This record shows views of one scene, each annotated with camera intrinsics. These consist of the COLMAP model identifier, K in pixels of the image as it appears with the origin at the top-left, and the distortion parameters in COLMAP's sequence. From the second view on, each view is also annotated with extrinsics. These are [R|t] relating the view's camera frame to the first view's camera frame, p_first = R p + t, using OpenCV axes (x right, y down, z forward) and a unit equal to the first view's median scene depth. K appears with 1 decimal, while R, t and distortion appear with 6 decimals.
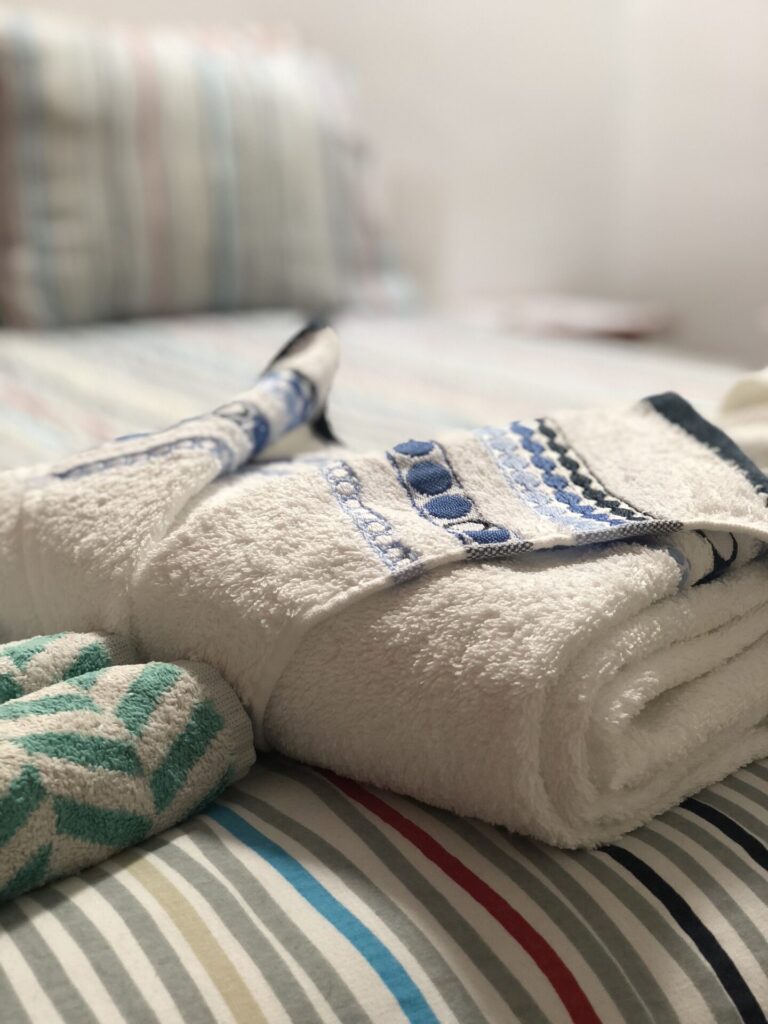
lens RADIAL K [[1539.4, 0, 386.2], [0, 1539.4, 511.1], [0, 0, 1]] dist [0.017914, 0.000000]
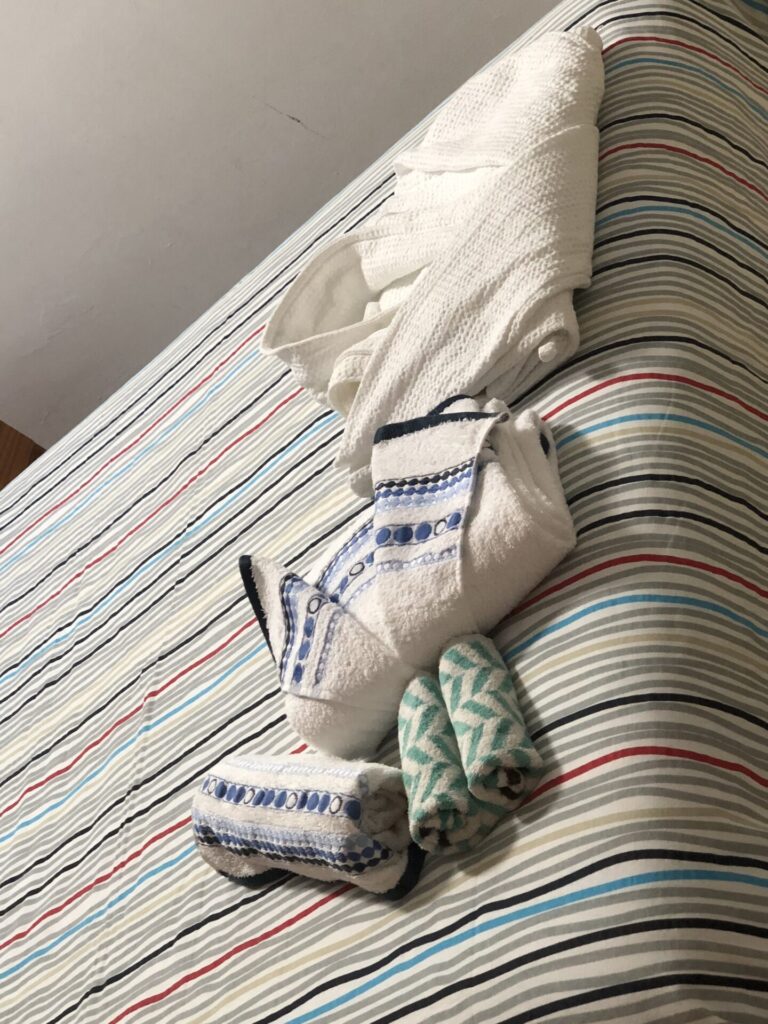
lens RADIAL K [[1967.1, 0, 383.9], [0, 1967.1, 511.9], [0, 0, 1]] dist [-0.065512, 0.000000]
pose [[0.413395, -0.865185, 0.283830, -0.905465], [0.840579, 0.482445, 0.246321, -0.900605], [-0.350046, 0.136754, 0.926696, -2.013102]]
